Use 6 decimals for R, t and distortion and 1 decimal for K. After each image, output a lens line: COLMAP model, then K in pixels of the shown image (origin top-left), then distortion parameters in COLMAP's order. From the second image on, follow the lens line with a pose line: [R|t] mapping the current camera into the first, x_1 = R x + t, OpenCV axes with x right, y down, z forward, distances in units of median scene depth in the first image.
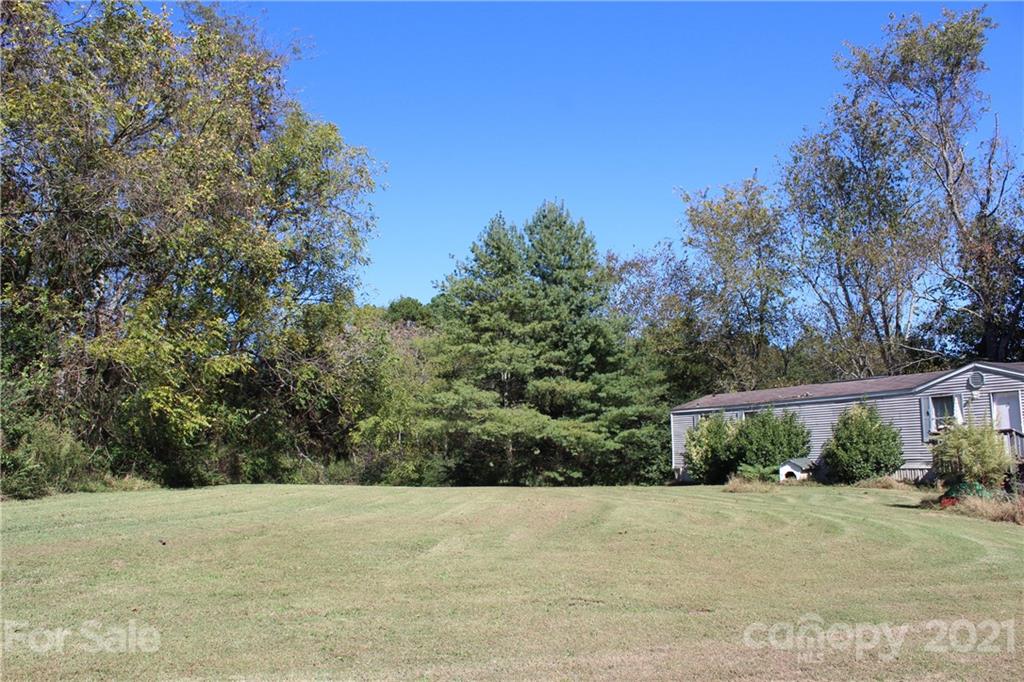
lens RADIAL K [[858.4, 0, 513.7], [0, 858.4, 341.2], [0, 0, 1]] dist [-0.168776, 0.142441]
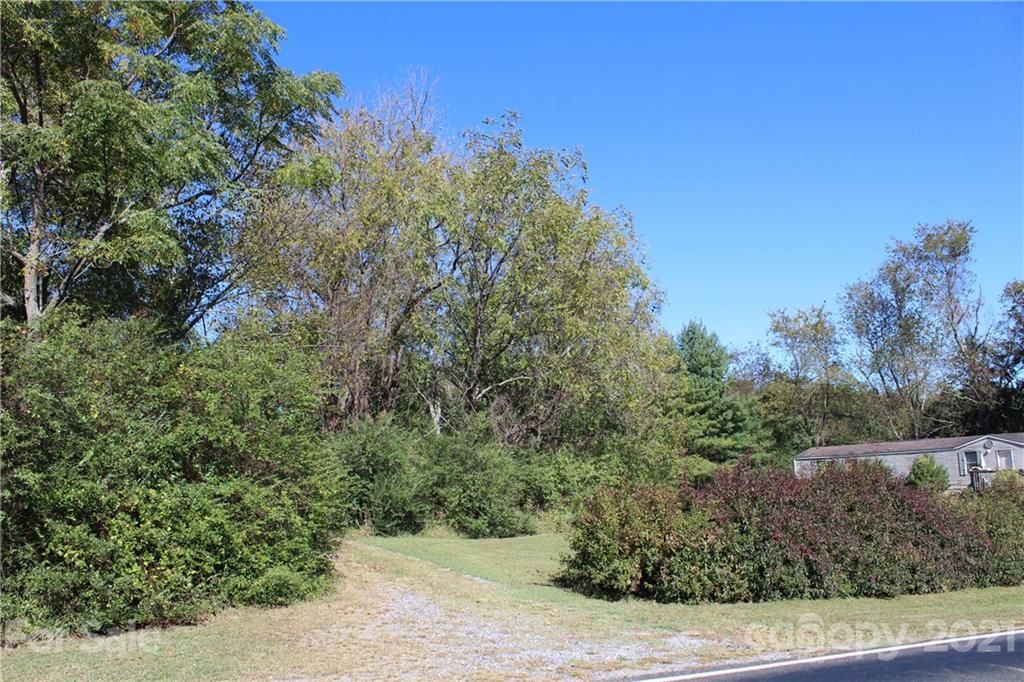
lens RADIAL K [[858.4, 0, 505.3], [0, 858.4, 344.2], [0, 0, 1]] dist [-0.168776, 0.142441]
pose [[0.995927, -0.003697, 0.090089, -0.468811], [0.006361, 0.999550, -0.029307, -0.085302], [-0.089940, 0.029760, 0.995502, -0.527209]]
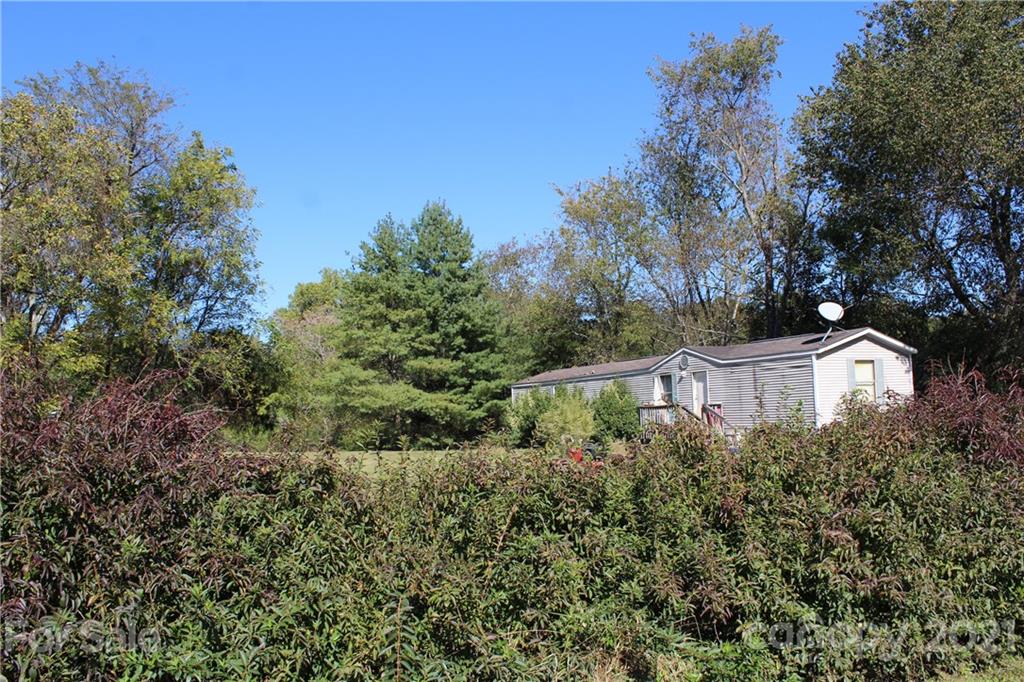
lens RADIAL K [[858.4, 0, 513.7], [0, 858.4, 344.0], [0, 0, 1]] dist [-0.168776, 0.142441]
pose [[0.998101, -0.023318, -0.057021, 0.229062], [0.025916, 0.998639, 0.045253, -0.024895], [0.055888, -0.046645, 0.997347, -0.151725]]
